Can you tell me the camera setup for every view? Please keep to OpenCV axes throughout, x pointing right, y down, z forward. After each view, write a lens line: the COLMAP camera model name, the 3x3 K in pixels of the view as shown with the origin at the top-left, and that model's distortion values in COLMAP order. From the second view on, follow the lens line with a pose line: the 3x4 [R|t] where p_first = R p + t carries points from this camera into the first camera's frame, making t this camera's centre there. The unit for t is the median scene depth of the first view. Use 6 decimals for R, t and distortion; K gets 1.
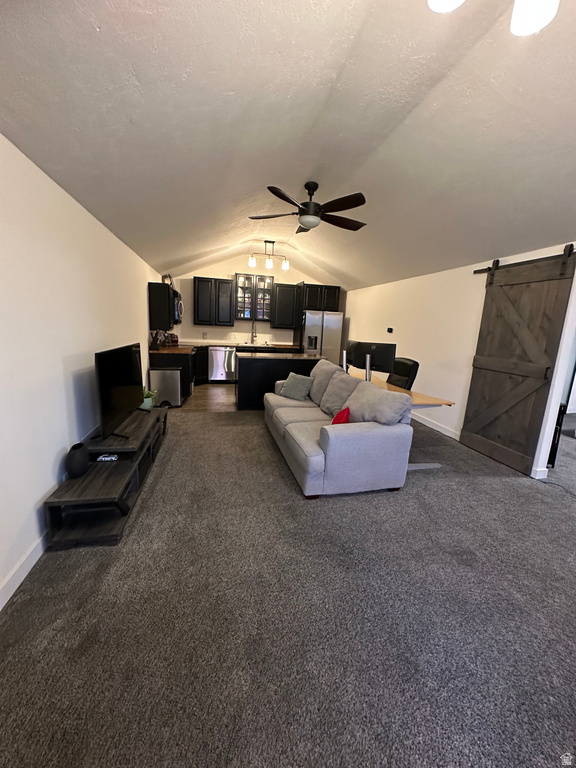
lens RADIAL K [[306.3, 0, 286.7], [0, 306.3, 382.9], [0, 0, 1]] dist [-0.000887, 0.000266]
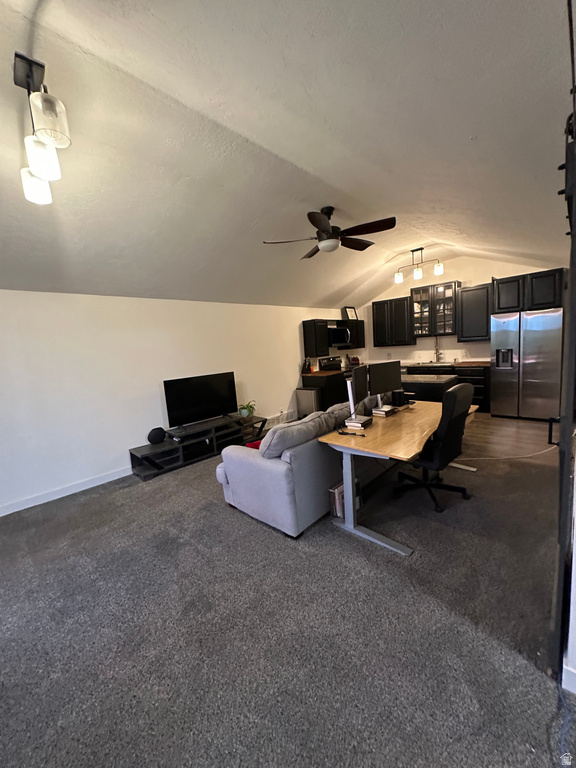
lens RADIAL K [[306.3, 0, 286.7], [0, 306.3, 382.9], [0, 0, 1]] dist [-0.000887, 0.000266]
pose [[0.533107, 0.017261, -0.845872, 0.927701], [-0.059826, 0.998058, -0.017338, -0.066251], [0.843930, 0.059848, 0.533104, 0.419735]]
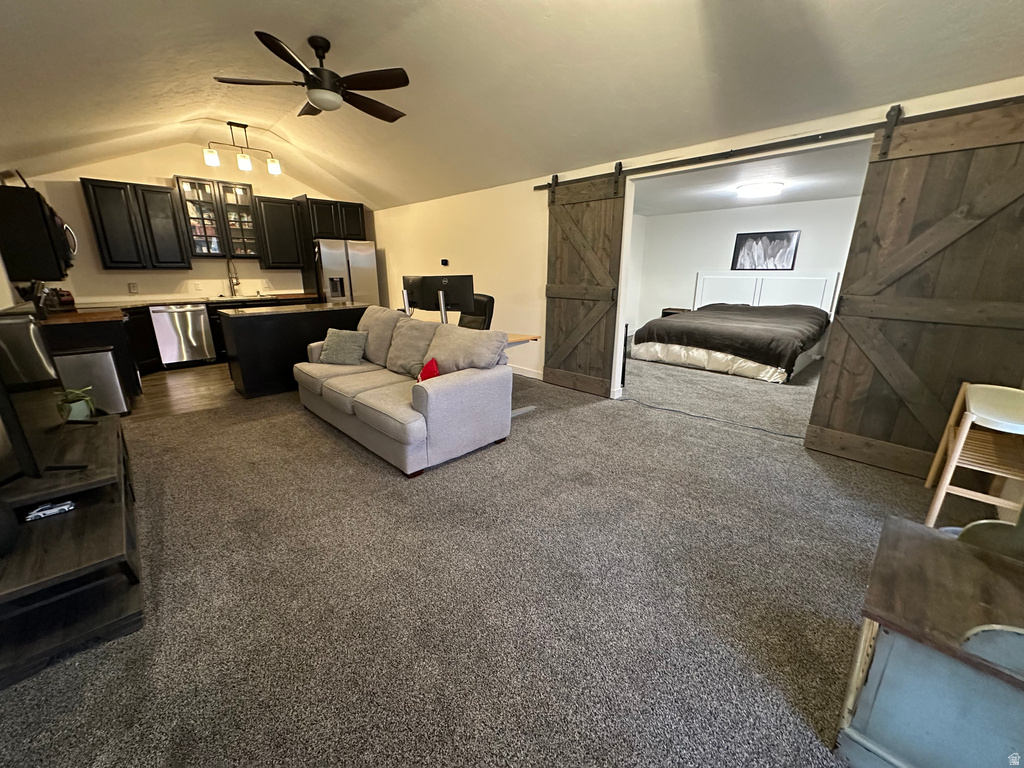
lens RADIAL K [[408.4, 0, 511.1], [0, 408.4, 384.8], [0, 0, 1]] dist [-0.000887, 0.000266]
pose [[0.859287, -0.187060, 0.476061, -0.132178], [0.136663, 0.980855, 0.138734, 0.025522], [-0.492898, -0.054153, 0.868400, -0.025204]]
